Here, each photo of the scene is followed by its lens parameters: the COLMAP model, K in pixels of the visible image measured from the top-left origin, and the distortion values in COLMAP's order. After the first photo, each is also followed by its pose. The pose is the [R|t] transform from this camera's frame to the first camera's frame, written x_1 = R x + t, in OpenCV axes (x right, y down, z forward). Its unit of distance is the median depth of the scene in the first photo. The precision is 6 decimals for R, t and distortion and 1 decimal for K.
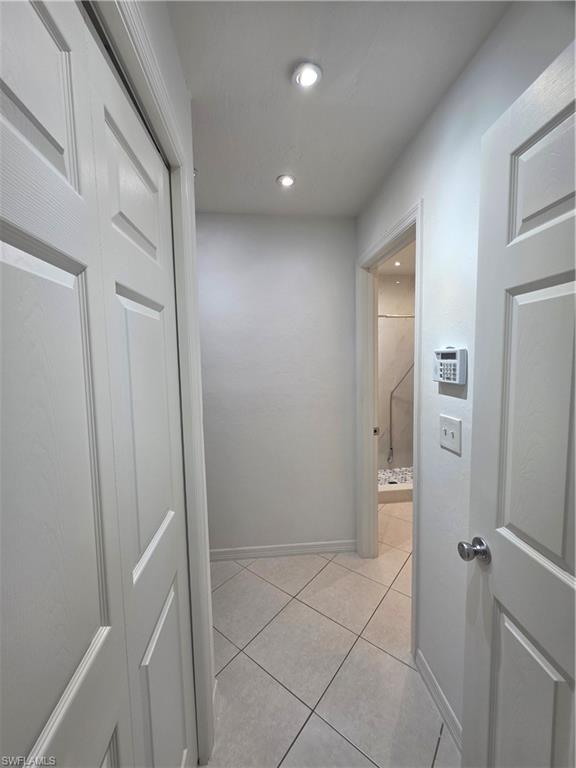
lens RADIAL K [[307.2, 0, 288.0], [0, 307.2, 384.0], [0, 0, 1]] dist [-0.000176, 0.000023]
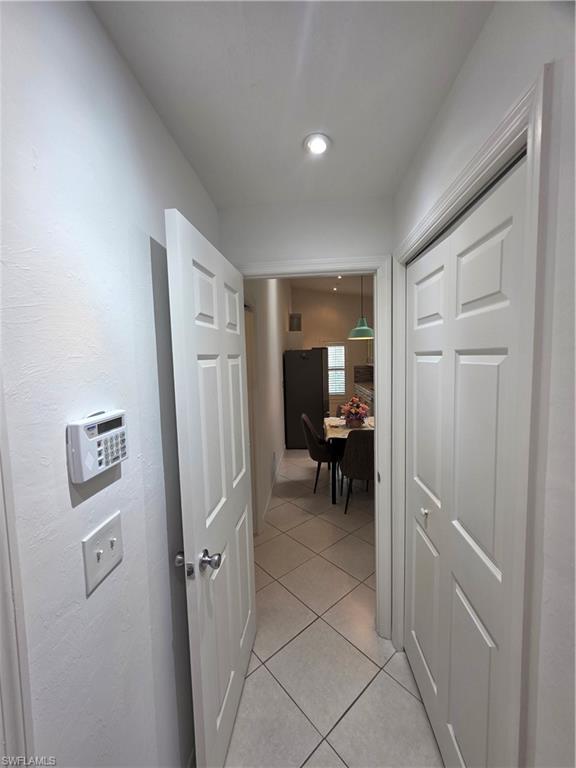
lens RADIAL K [[307.2, 0, 288.0], [0, 307.2, 384.0], [0, 0, 1]] dist [-0.000176, 0.000023]
pose [[-0.983775, 0.031852, 0.176559, 0.045835], [0.060985, 0.984884, 0.162125, -0.253090], [-0.168726, 0.170262, -0.970846, 1.526766]]
